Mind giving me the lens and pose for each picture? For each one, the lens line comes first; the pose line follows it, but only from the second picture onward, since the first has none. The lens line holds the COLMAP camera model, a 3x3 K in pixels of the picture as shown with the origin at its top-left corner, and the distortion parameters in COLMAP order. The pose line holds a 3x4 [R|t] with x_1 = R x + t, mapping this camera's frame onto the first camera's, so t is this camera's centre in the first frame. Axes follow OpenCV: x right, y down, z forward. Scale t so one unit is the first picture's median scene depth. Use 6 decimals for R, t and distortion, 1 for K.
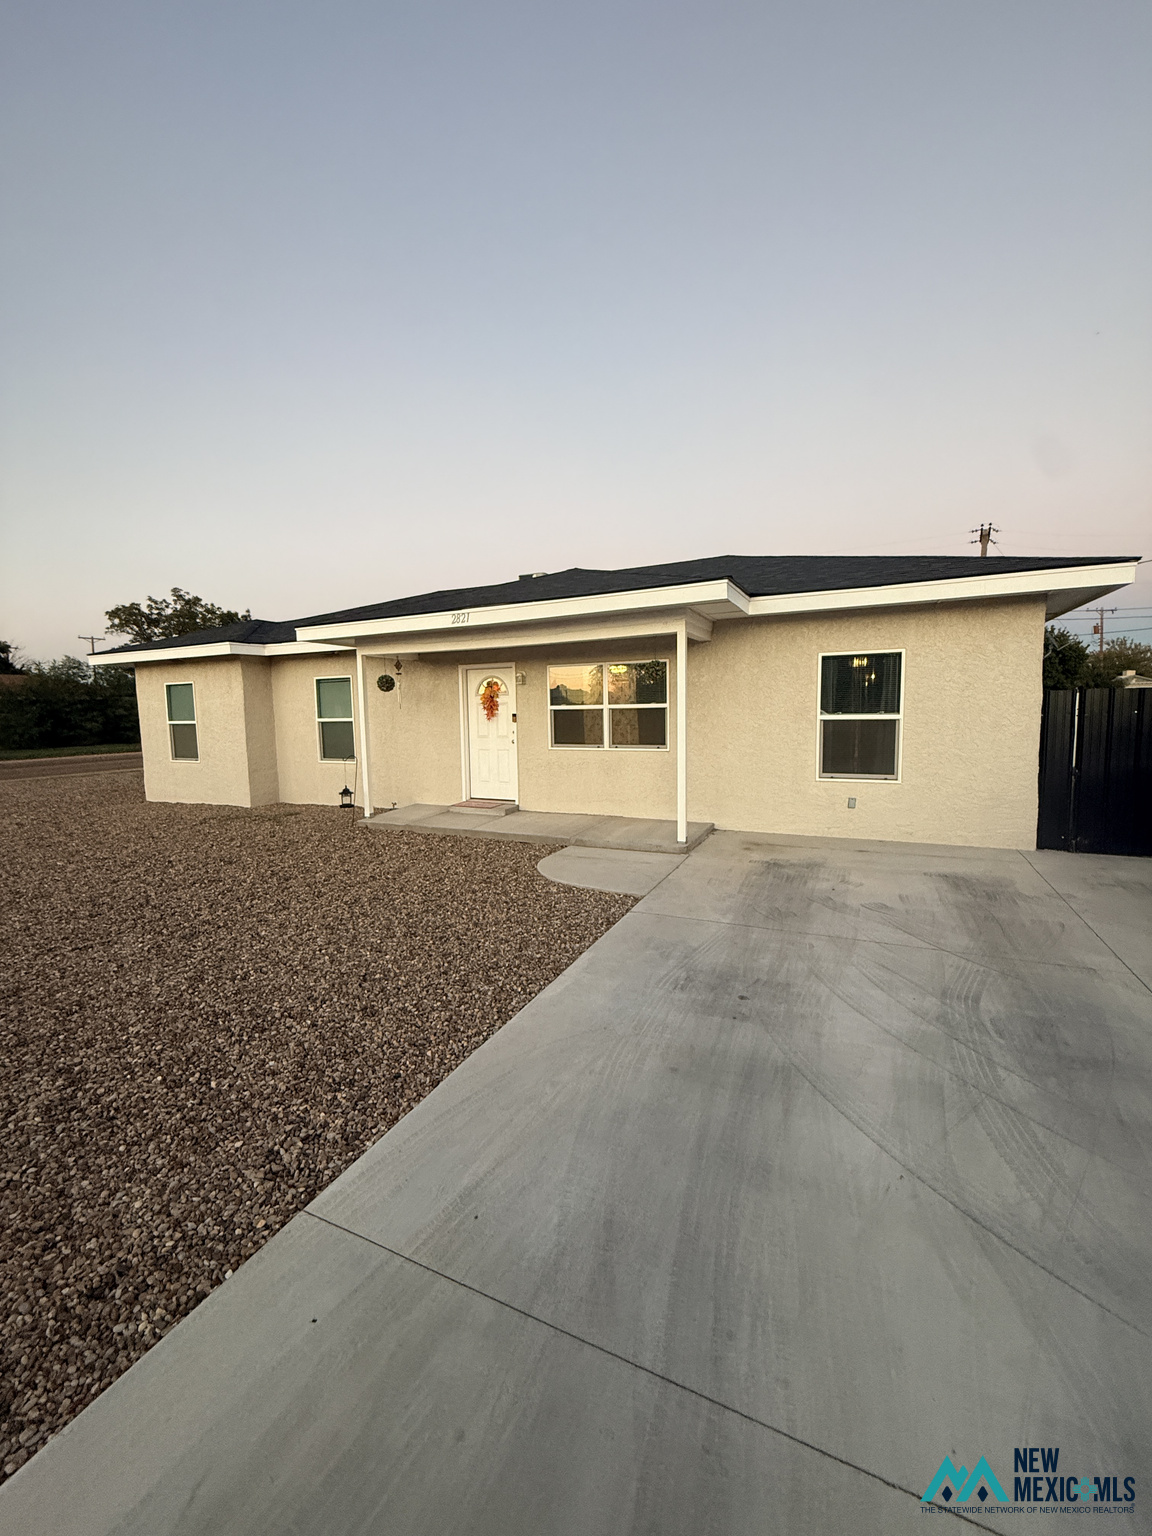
lens RADIAL K [[623.7, 0, 553.9], [0, 623.7, 769.8], [0, 0, 1]] dist [-0.000856, -0.000120]
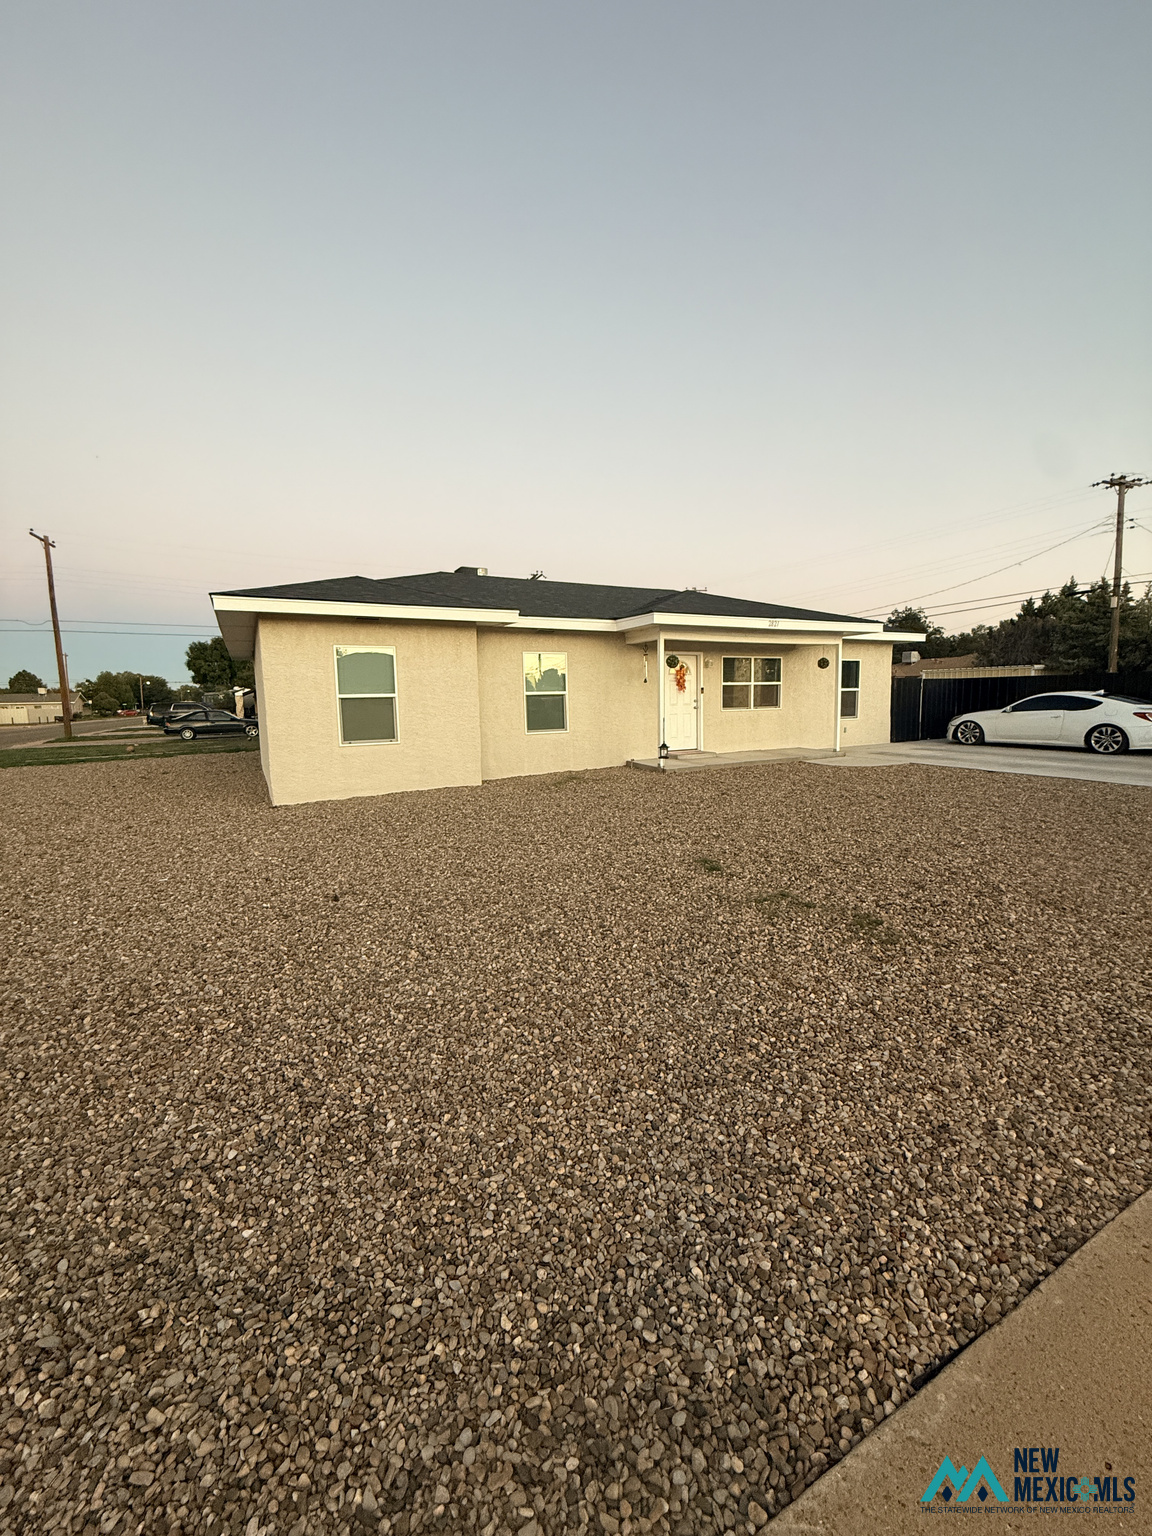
lens RADIAL K [[623.7, 0, 553.9], [0, 623.7, 769.8], [0, 0, 1]] dist [-0.000856, -0.000120]
pose [[0.586008, -0.086294, 0.805697, -1.481175], [0.086188, 0.995311, 0.043915, 0.007267], [-0.805708, 0.043707, 0.590698, 0.437506]]
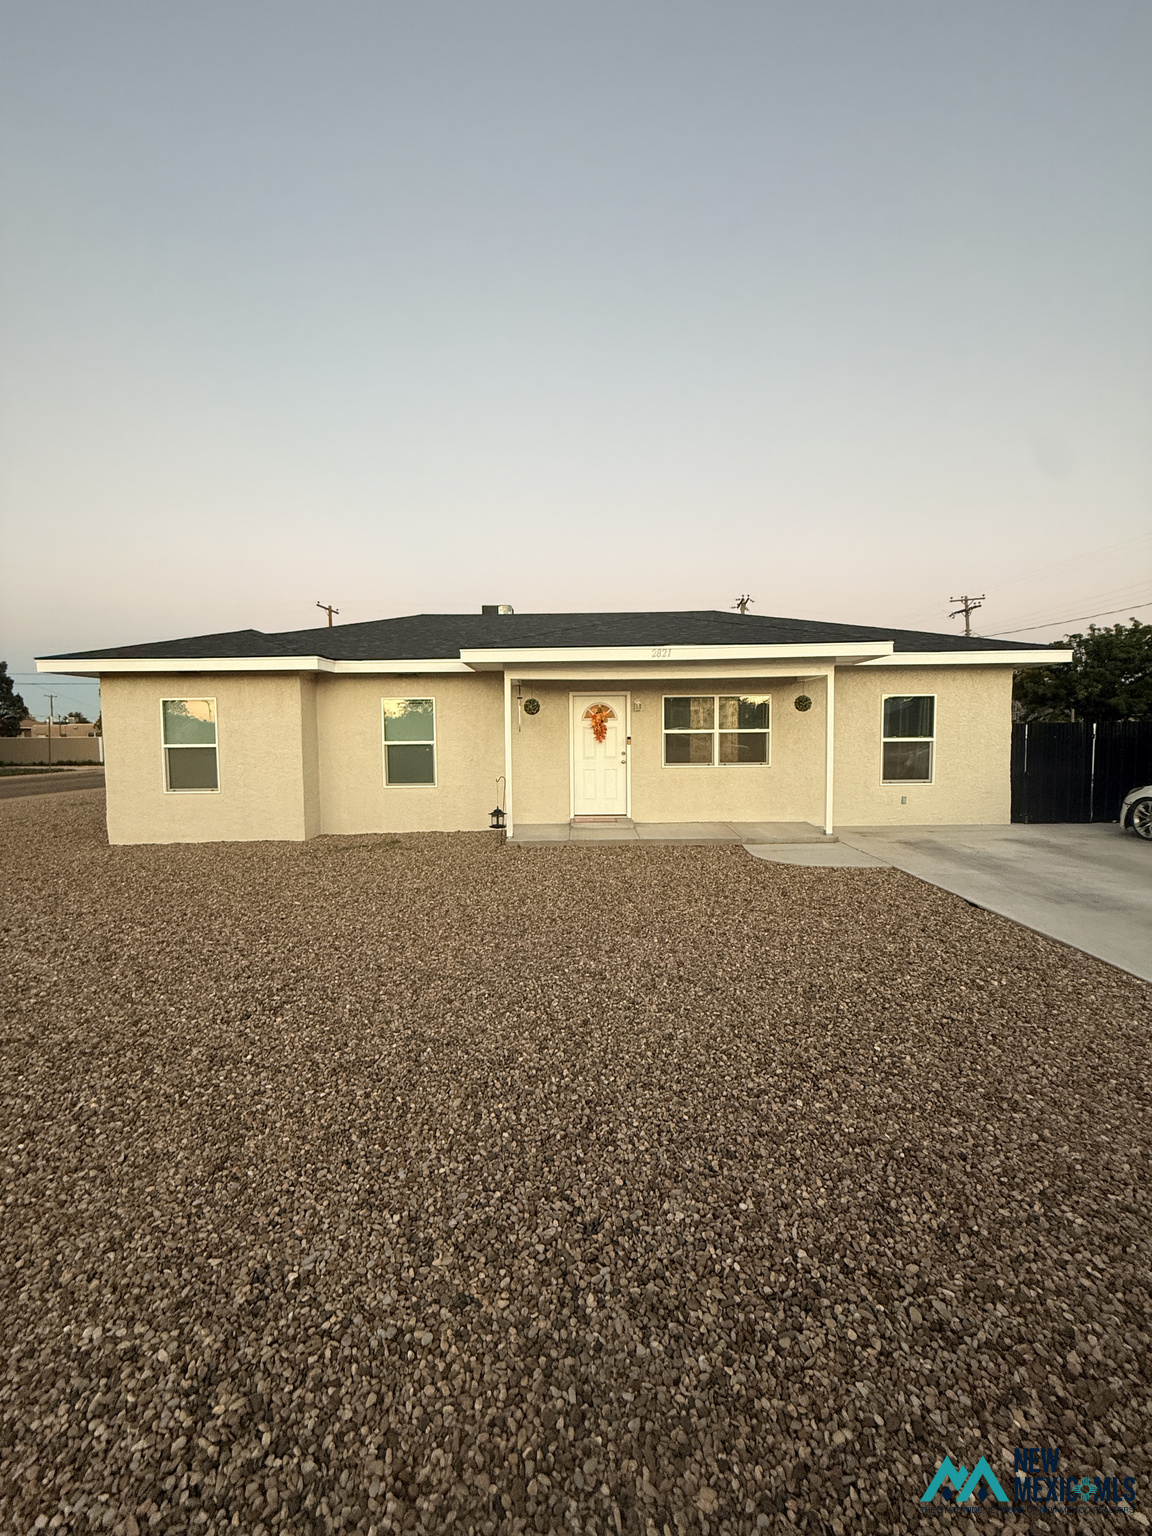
lens RADIAL K [[623.7, 0, 553.9], [0, 623.7, 769.8], [0, 0, 1]] dist [-0.000856, -0.000120]
pose [[0.903240, -0.014064, 0.428905, -0.683781], [0.035566, 0.998478, -0.042158, 0.012582], [-0.427659, 0.053333, 0.902365, 0.044429]]
